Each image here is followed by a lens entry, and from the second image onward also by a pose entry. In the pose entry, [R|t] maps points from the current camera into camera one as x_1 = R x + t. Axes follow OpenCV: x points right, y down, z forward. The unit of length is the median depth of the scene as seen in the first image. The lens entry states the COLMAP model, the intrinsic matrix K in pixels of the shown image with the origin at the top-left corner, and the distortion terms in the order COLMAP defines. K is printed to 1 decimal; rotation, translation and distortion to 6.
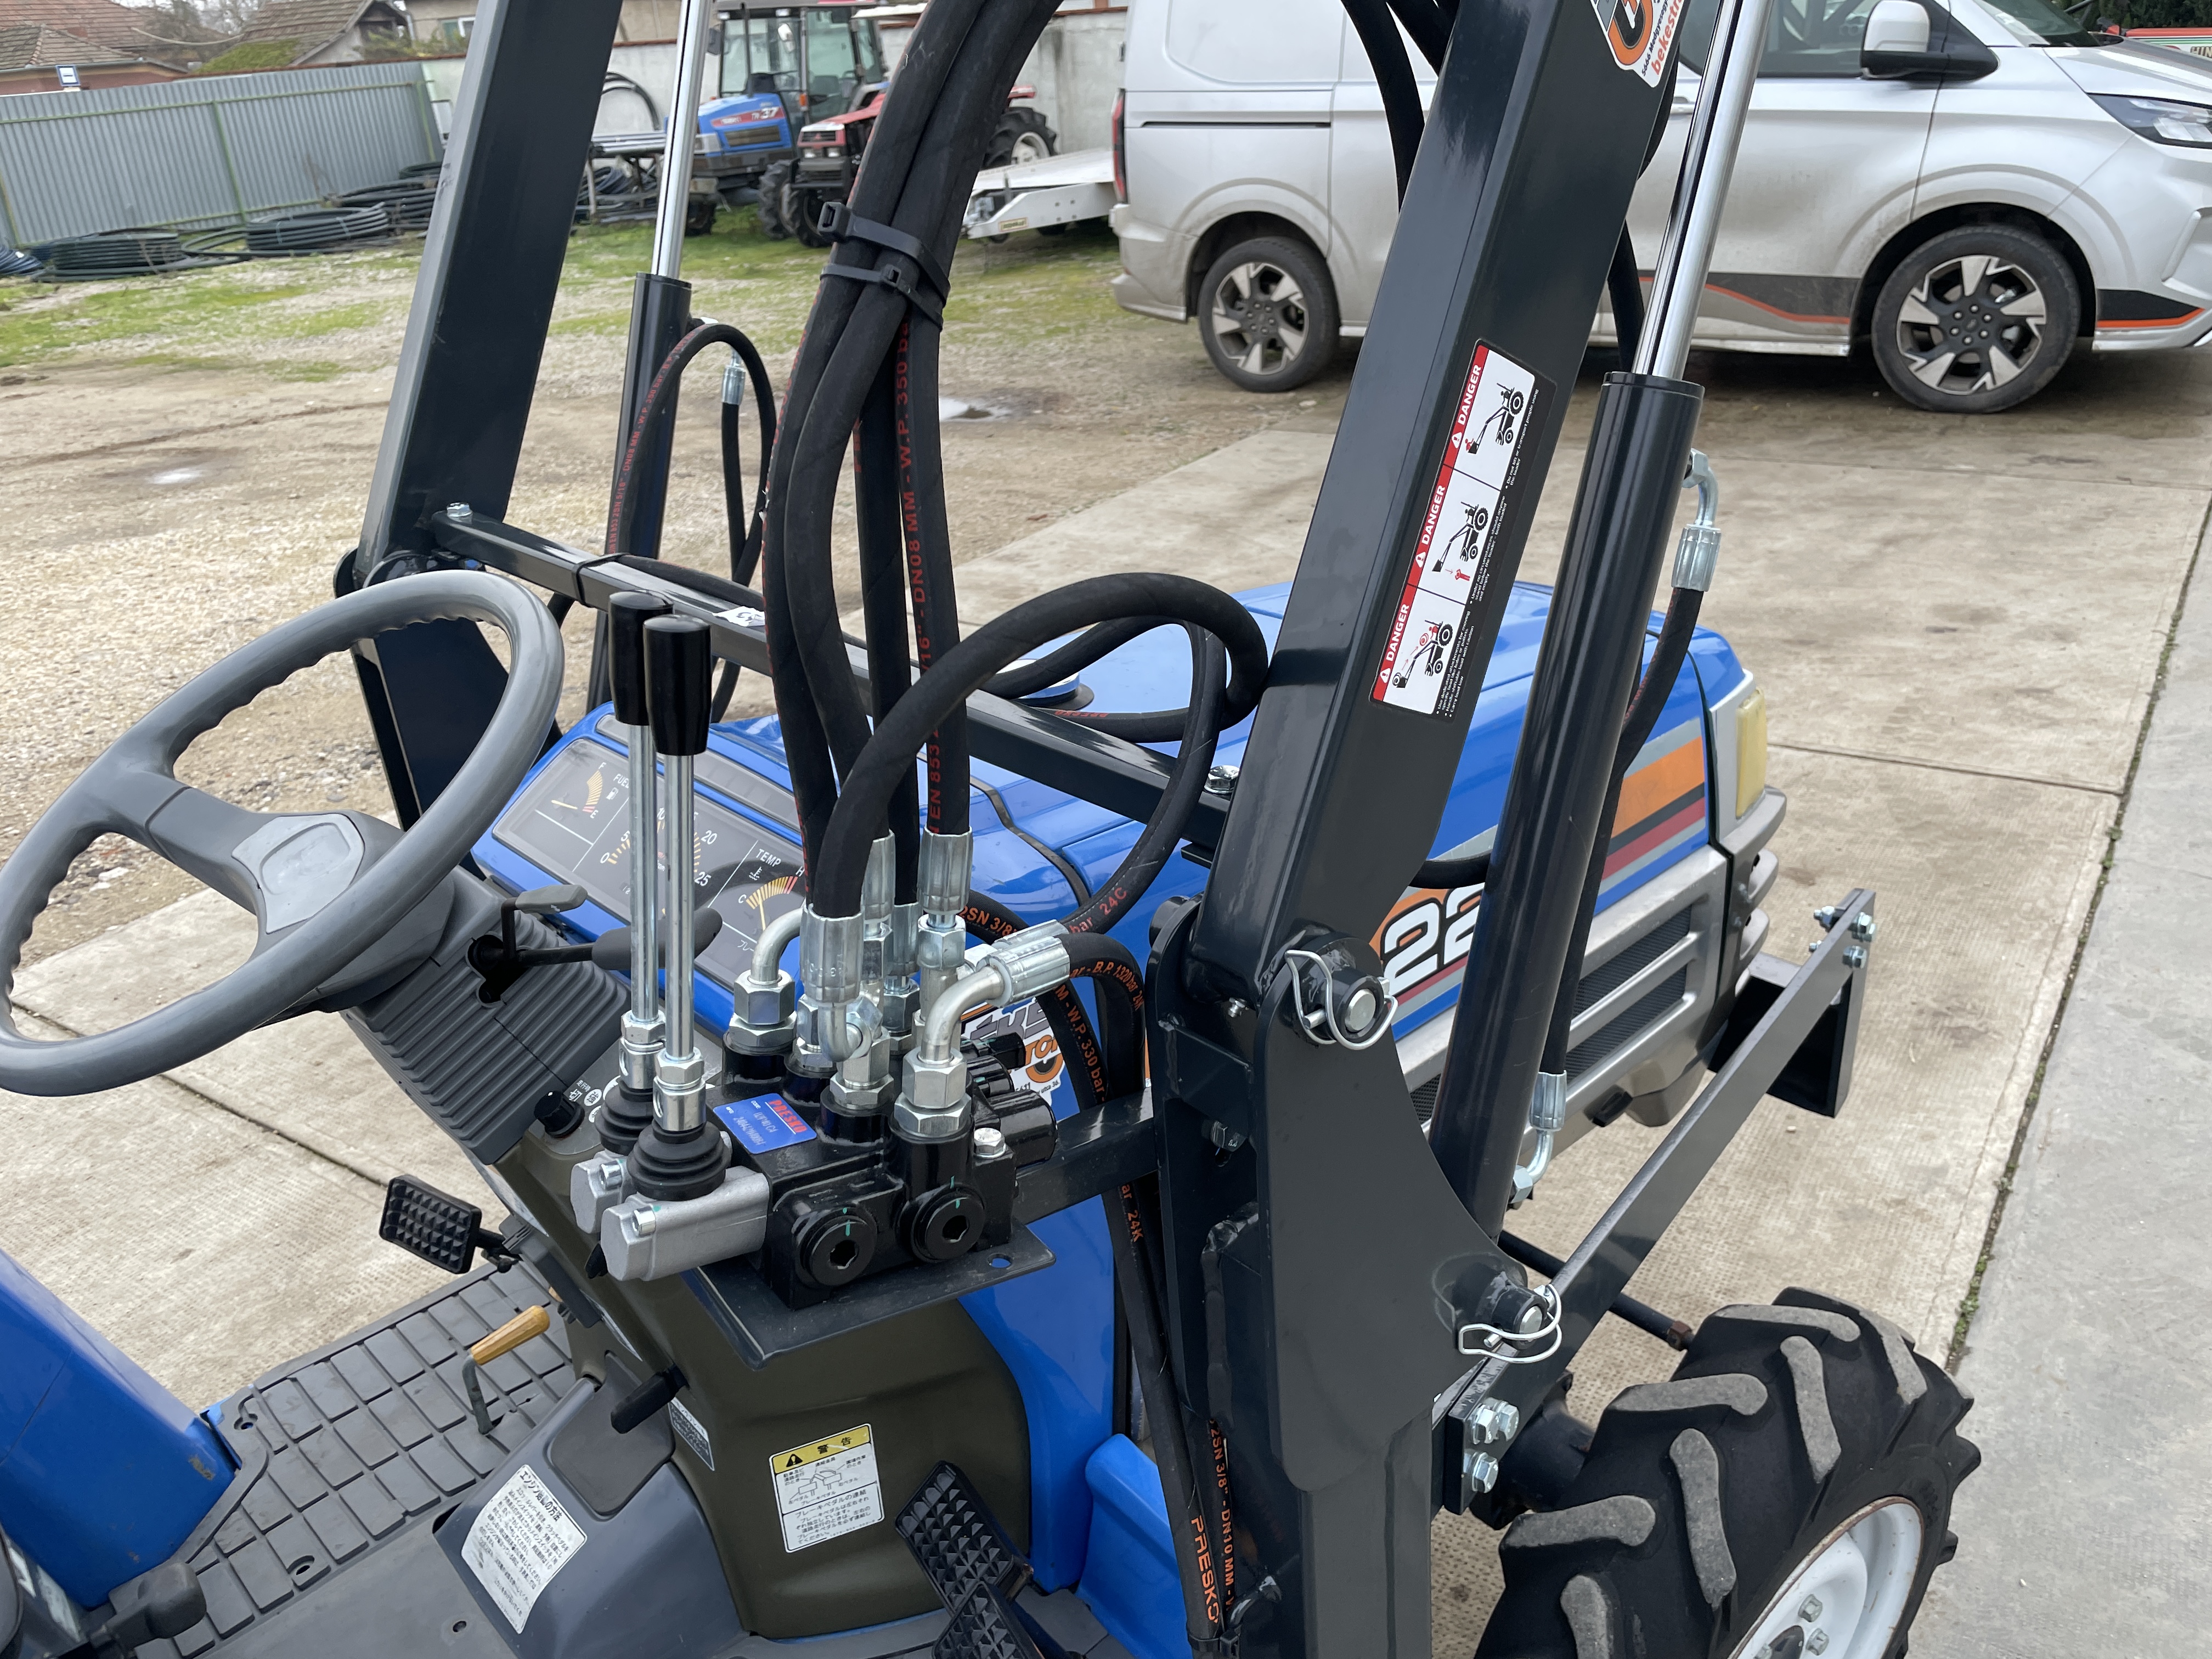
lens RADIAL K [[1679.1, 0, 1125.7], [0, 1679.1, 829.3], [0, 0, 1]] dist [0.089448, -0.123998]
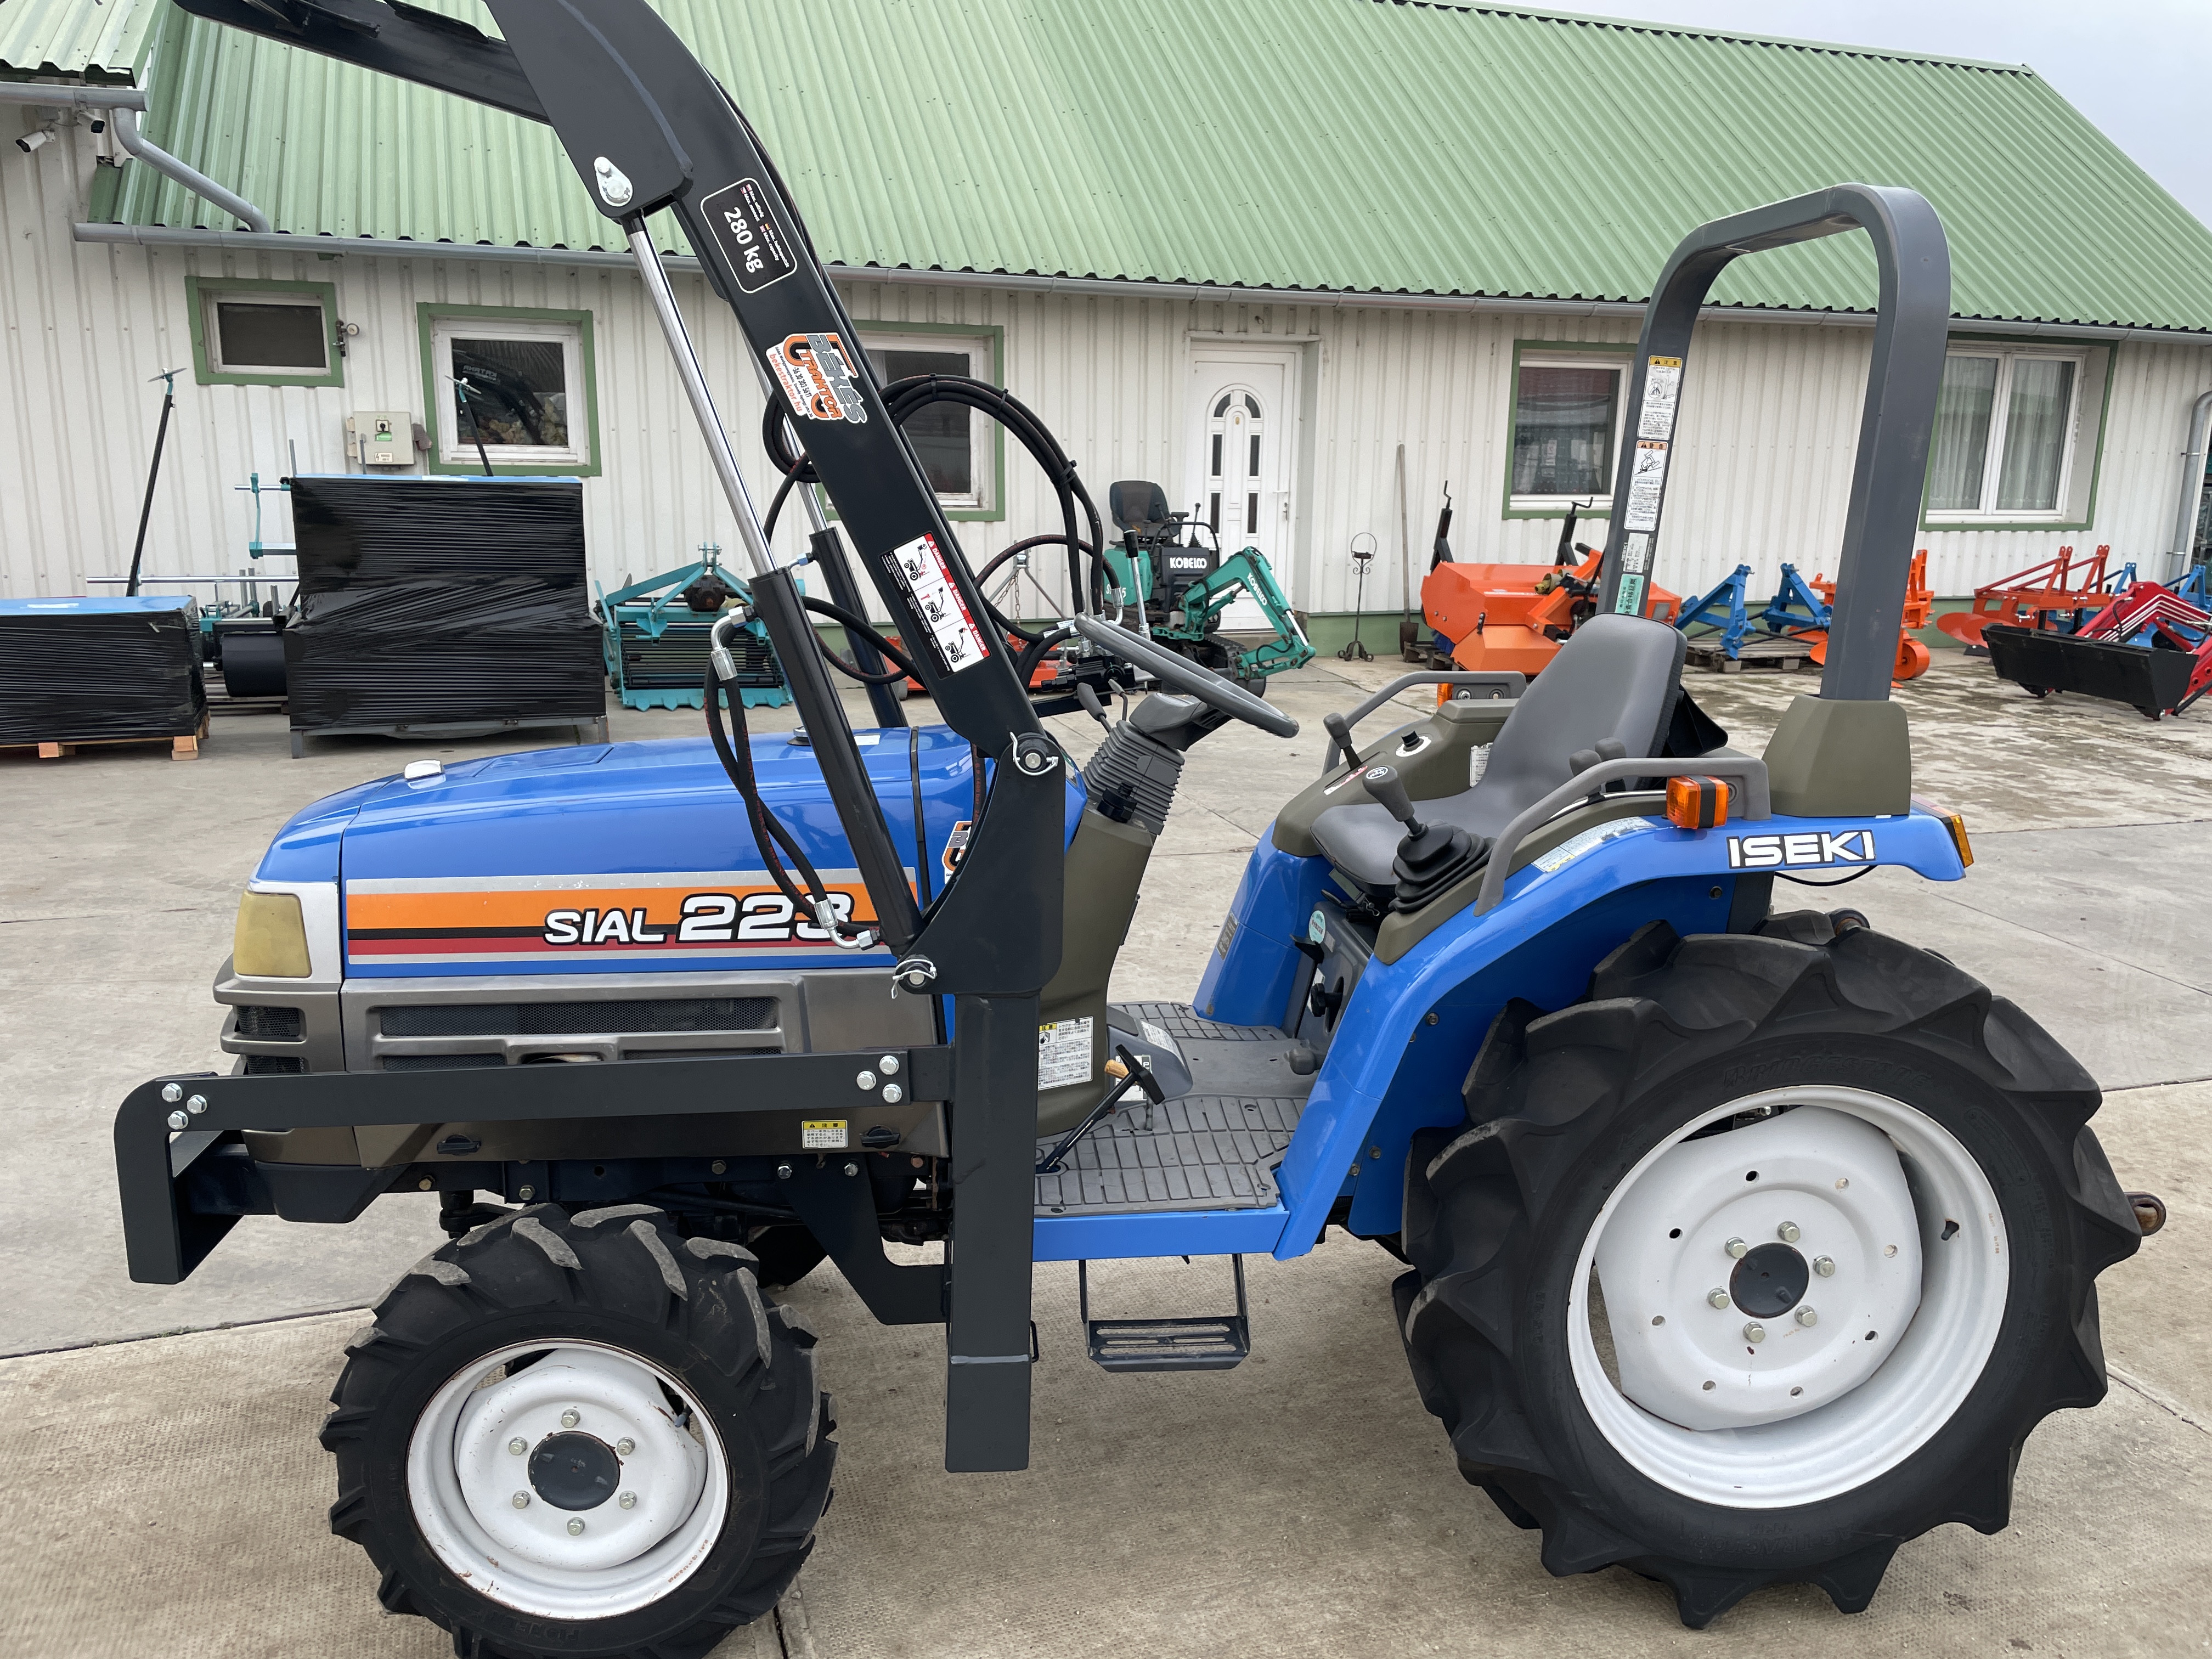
lens RADIAL K [[1679.1, 0, 1118.4], [0, 1679.1, 819.7], [0, 0, 1]] dist [0.089448, -0.123998]
pose [[0.798581, 0.211103, -0.563652, 0.354026], [-0.308893, 0.947488, -0.082778, -0.002591], [0.516579, 0.240213, 0.821854, -0.055112]]
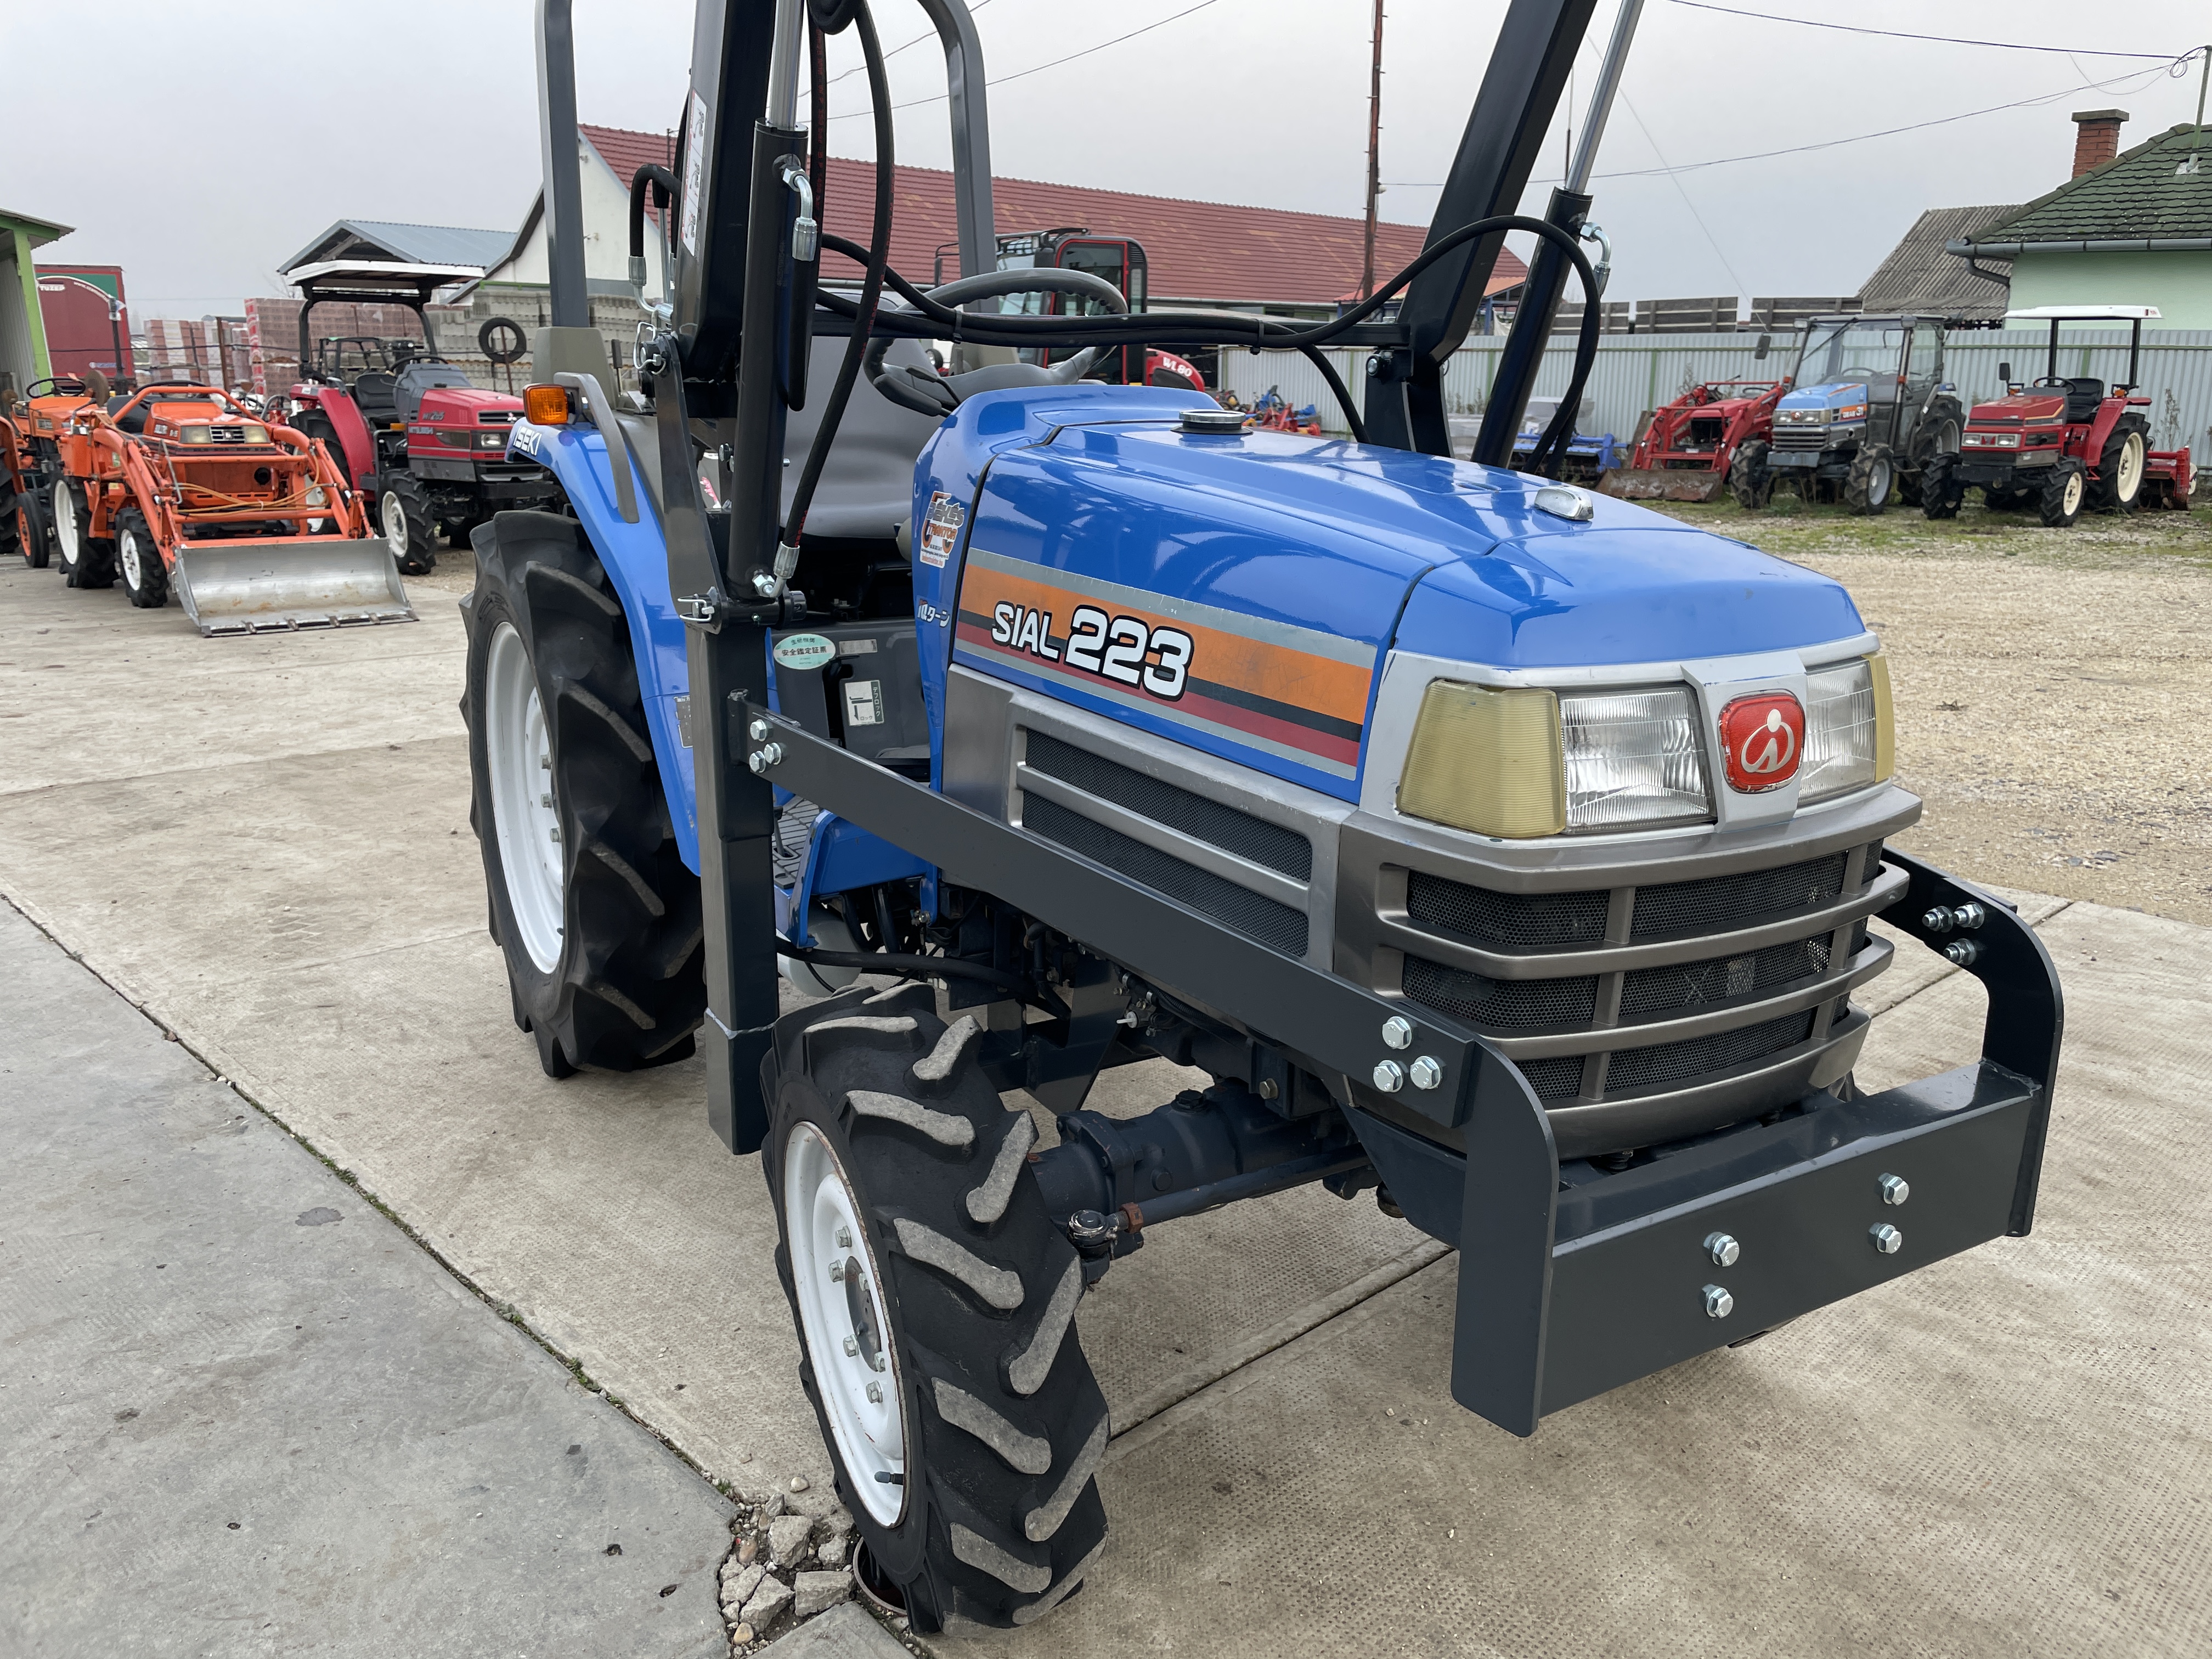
lens RADIAL K [[1679.1, 0, 1103.5], [0, 1679.1, 811.2], [0, 0, 1]] dist [0.089448, -0.123998]
pose [[-0.220713, 0.304415, -0.926616, 0.346583], [-0.410437, 0.832842, 0.371371, -0.075308], [0.884775, 0.462284, -0.058876, 0.279614]]
